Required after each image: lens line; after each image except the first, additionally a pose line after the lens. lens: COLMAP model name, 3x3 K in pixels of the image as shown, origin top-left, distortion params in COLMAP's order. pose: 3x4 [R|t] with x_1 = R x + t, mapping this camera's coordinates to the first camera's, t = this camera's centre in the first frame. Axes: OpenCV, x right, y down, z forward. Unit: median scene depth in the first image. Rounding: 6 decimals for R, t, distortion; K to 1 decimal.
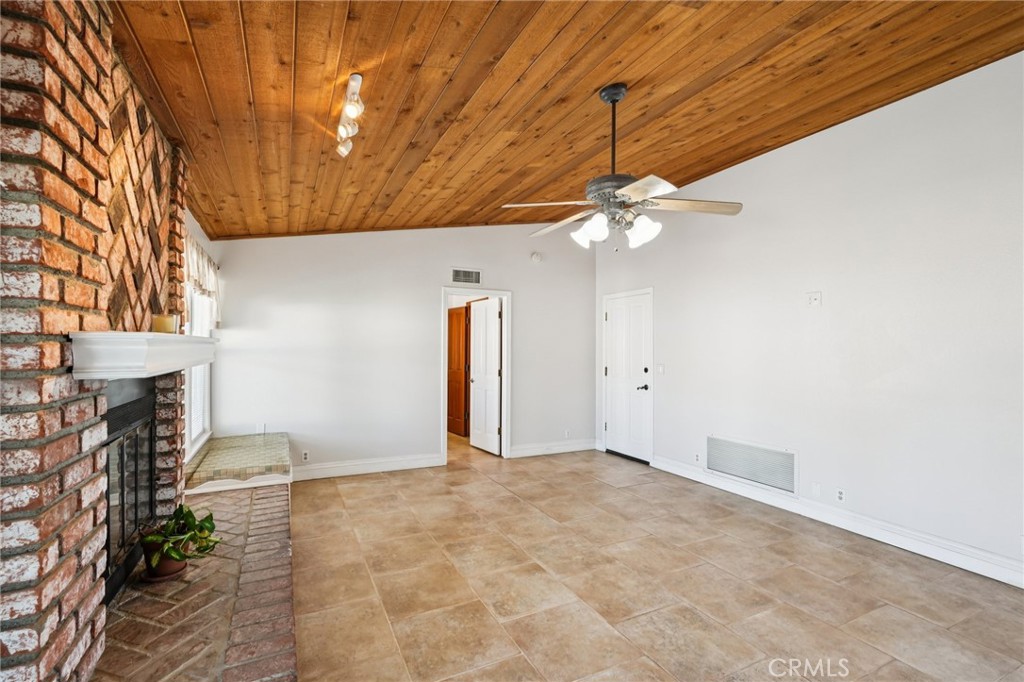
lens RADIAL K [[454.0, 0, 512.5], [0, 454.0, 344.0], [0, 0, 1]] dist [-0.014029, 0.003831]
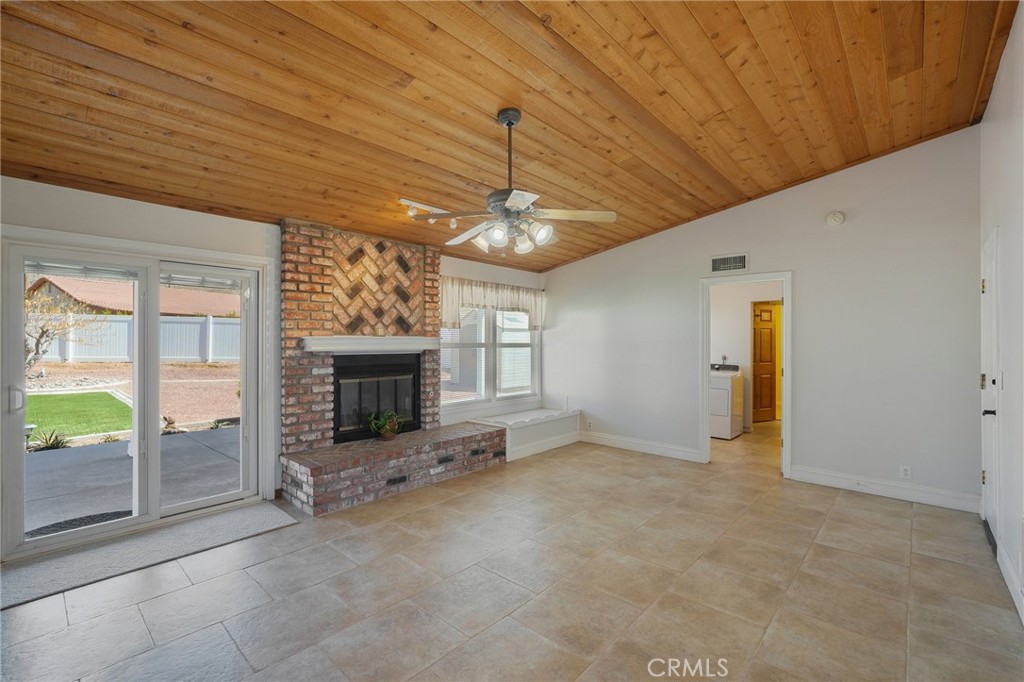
lens RADIAL K [[454.0, 0, 515.4], [0, 454.0, 339.5], [0, 0, 1]] dist [-0.014029, 0.003831]
pose [[0.368555, -0.008878, -0.929563, 0.799182], [0.008733, 0.999943, -0.006087, 0.008051], [0.929565, -0.005874, 0.368612, 0.363877]]
